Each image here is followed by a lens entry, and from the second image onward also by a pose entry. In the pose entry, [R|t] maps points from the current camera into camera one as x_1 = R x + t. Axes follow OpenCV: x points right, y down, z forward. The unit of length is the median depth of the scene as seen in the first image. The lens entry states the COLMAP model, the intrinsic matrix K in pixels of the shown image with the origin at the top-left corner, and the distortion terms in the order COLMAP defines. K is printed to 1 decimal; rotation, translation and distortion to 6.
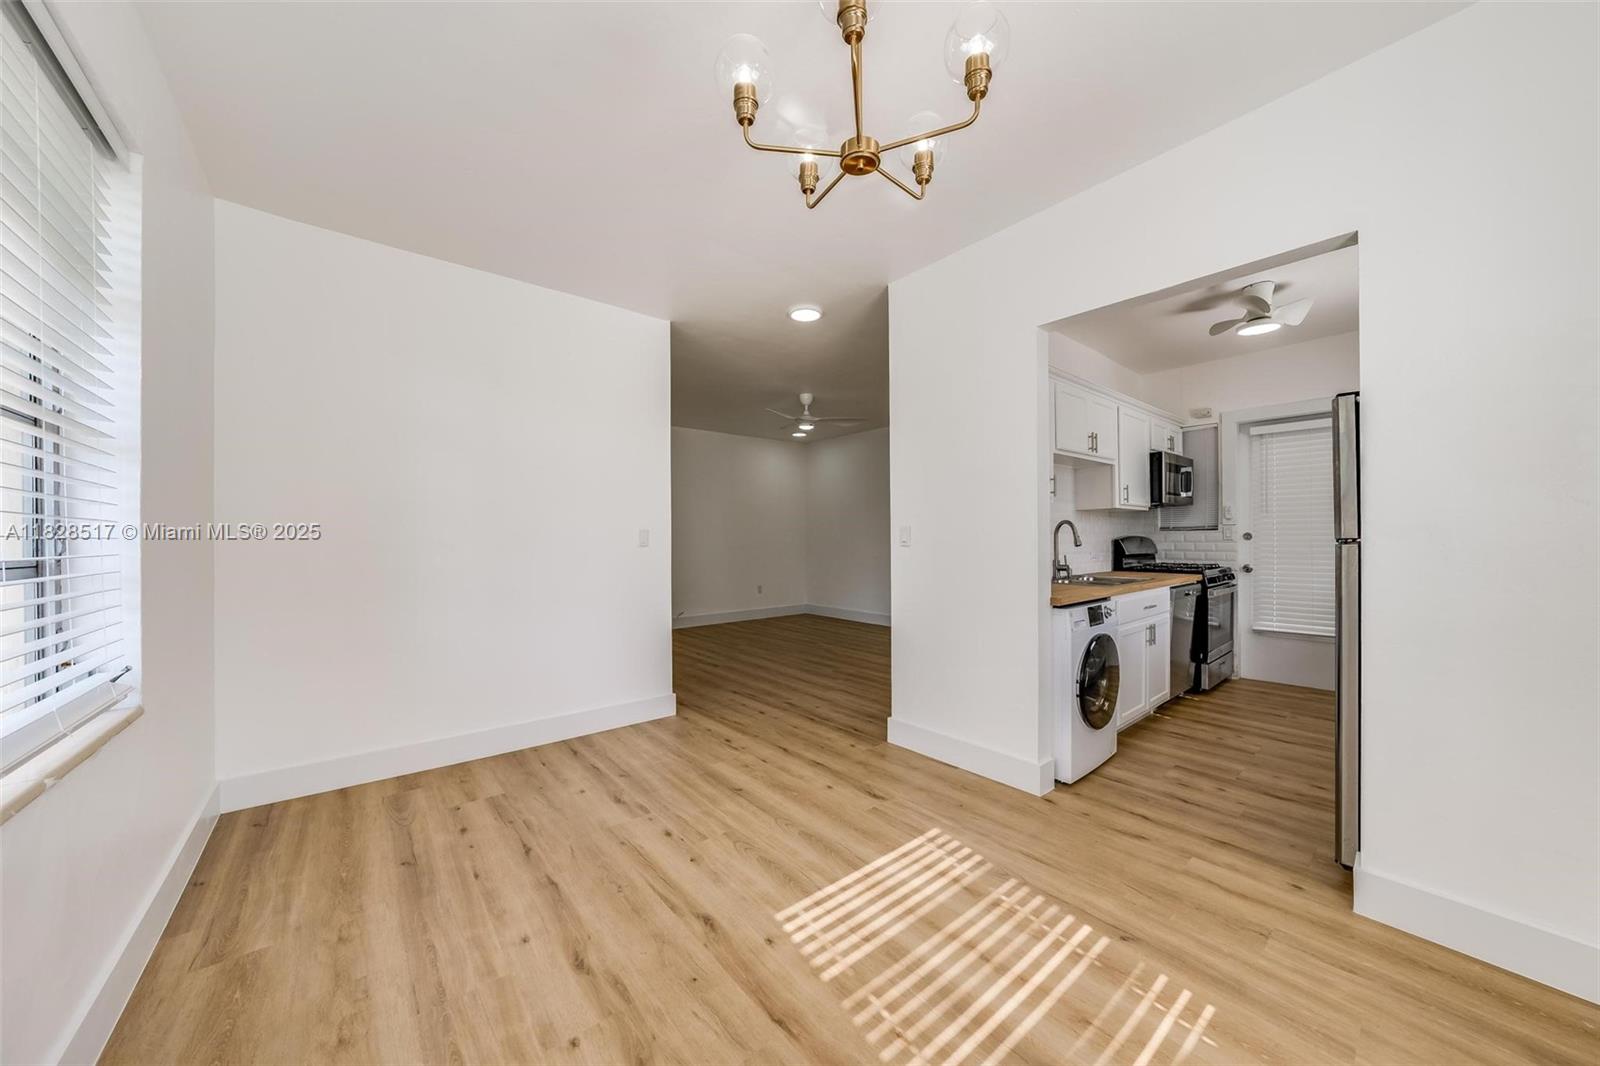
lens RADIAL K [[538.4, 0, 814.3], [0, 538.4, 538.8], [0, 0, 1]] dist [-0.013162, 0.000119]
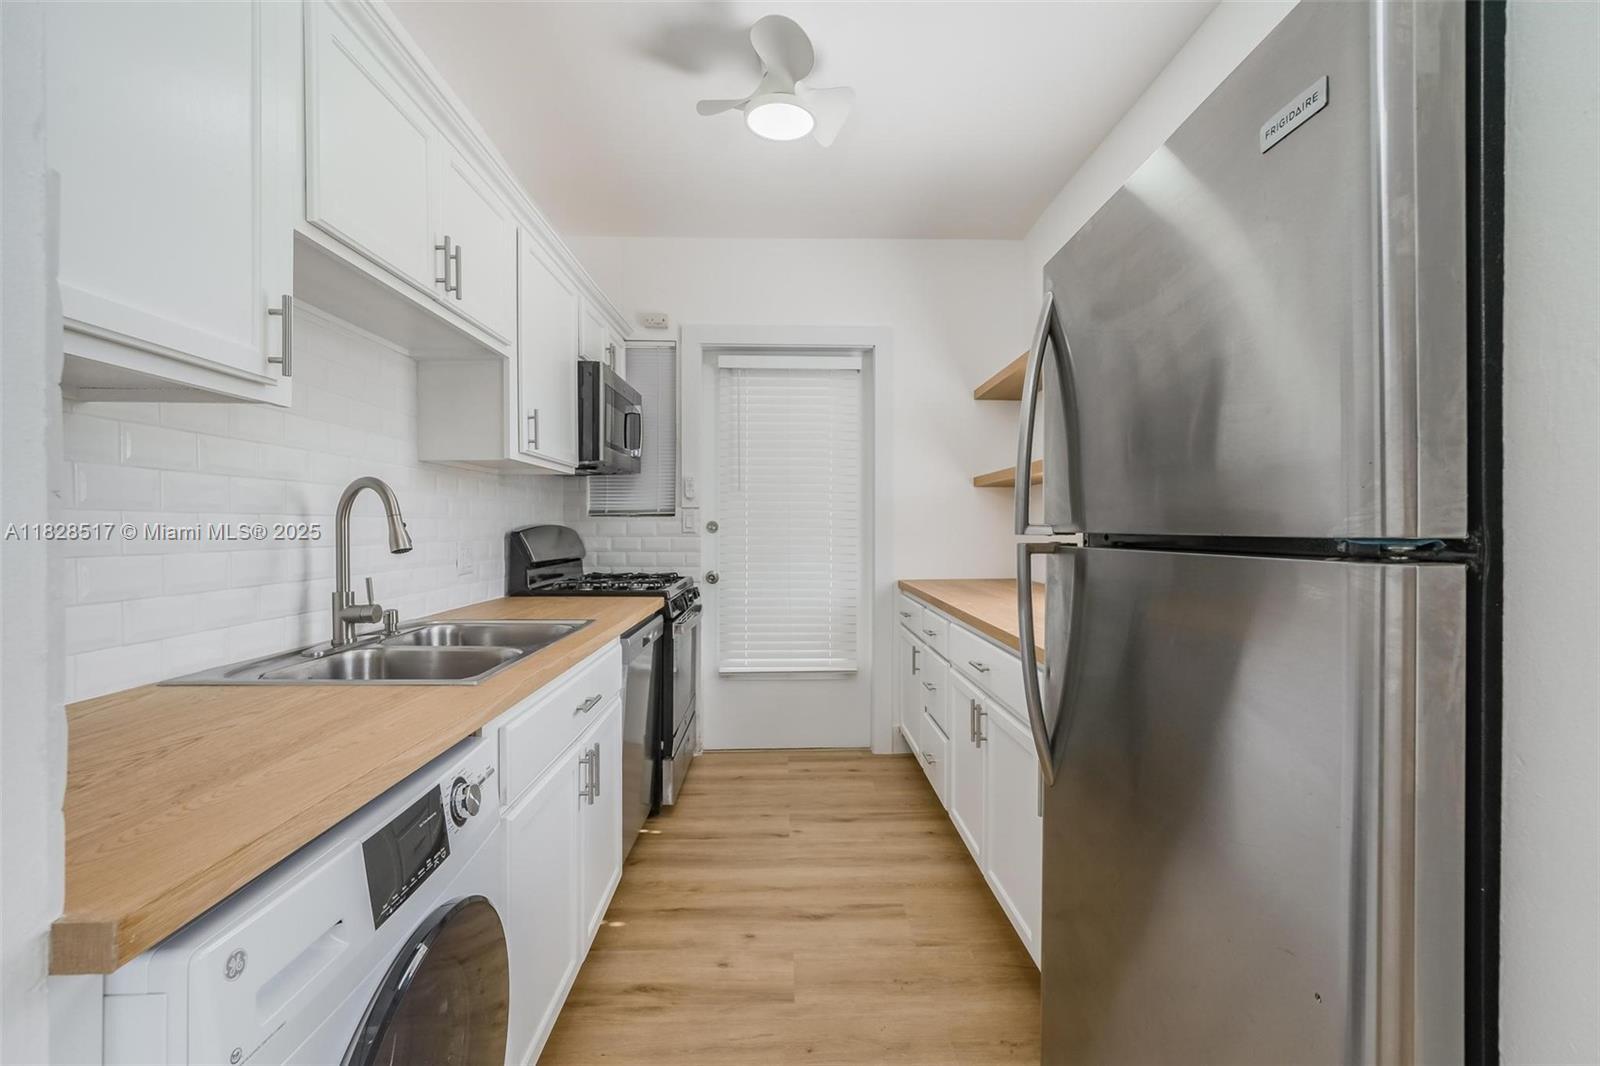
lens RADIAL K [[686.5, 0, 801.8], [0, 686.5, 526.5], [0, 0, 1]] dist [-0.002894, 0.000391]
pose [[0.624395, 0.004465, 0.781096, 0.361843], [-0.000493, 0.999986, -0.005322, -0.001272], [-0.781109, 0.002938, 0.624388, 0.616101]]
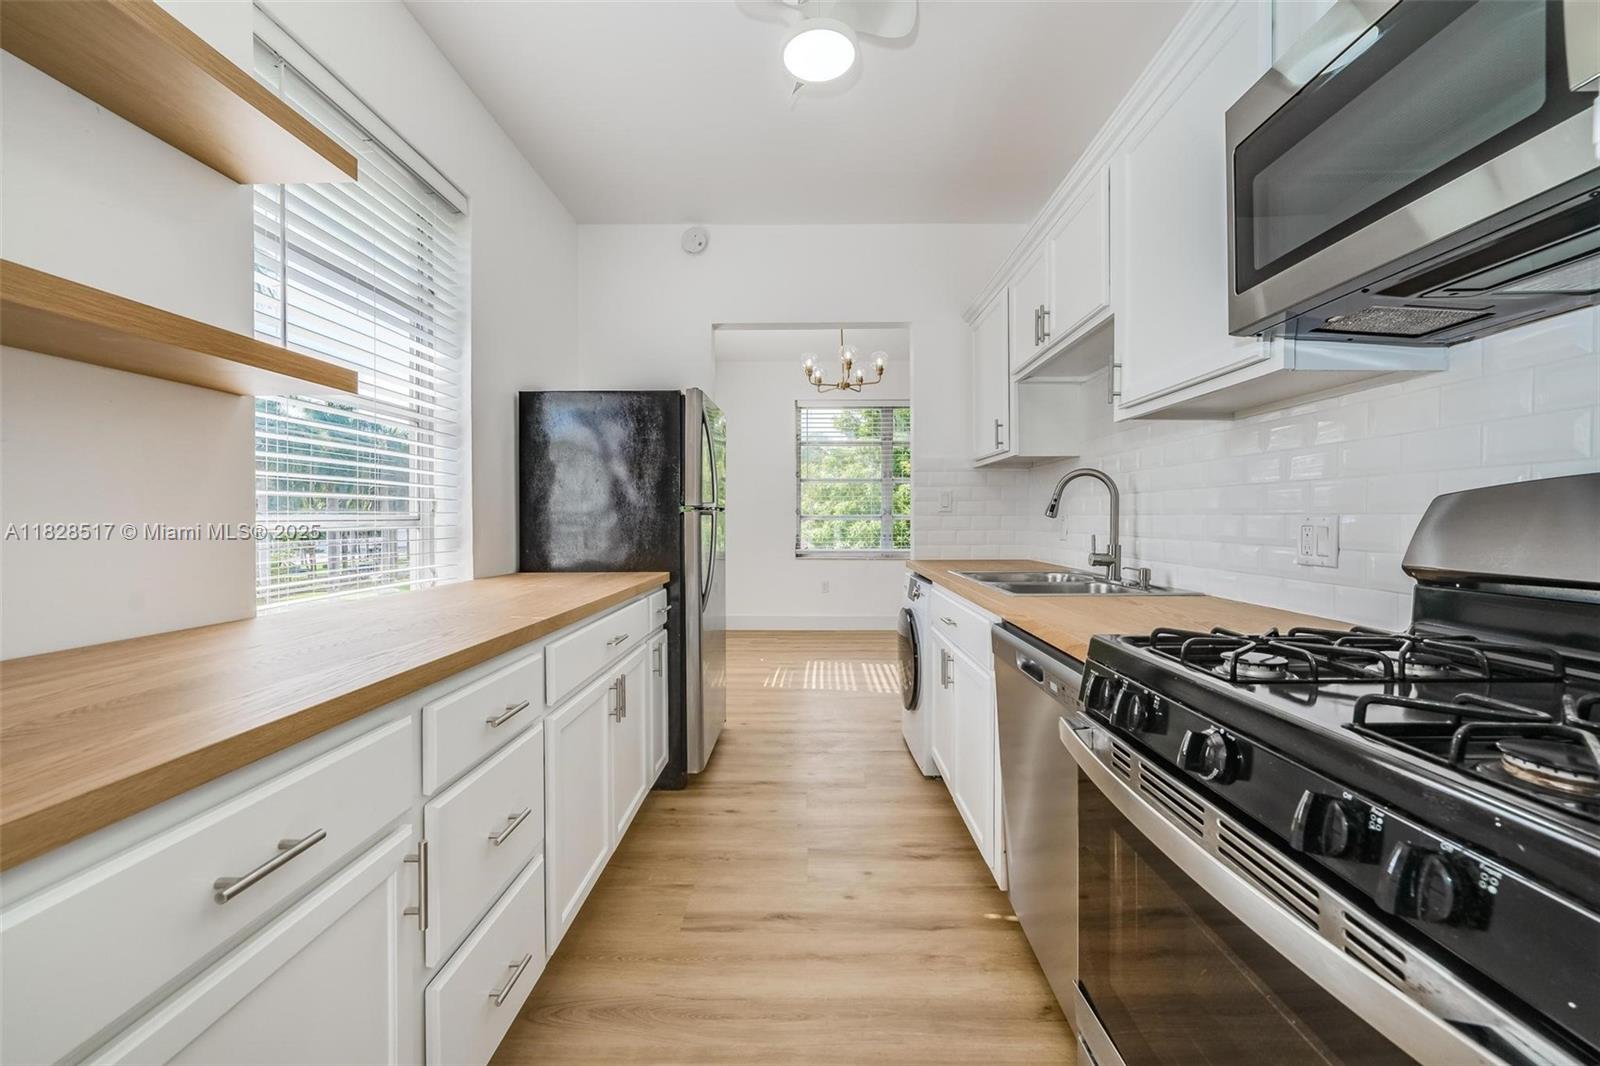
lens RADIAL K [[686.5, 0, 801.8], [0, 686.5, 526.5], [0, 0, 1]] dist [-0.002894, 0.000391]
pose [[-0.657846, 0.016110, -0.752980, 1.409299], [0.007094, 0.999859, 0.015194, 0.013860], [0.753119, 0.004654, -0.657868, 1.499582]]
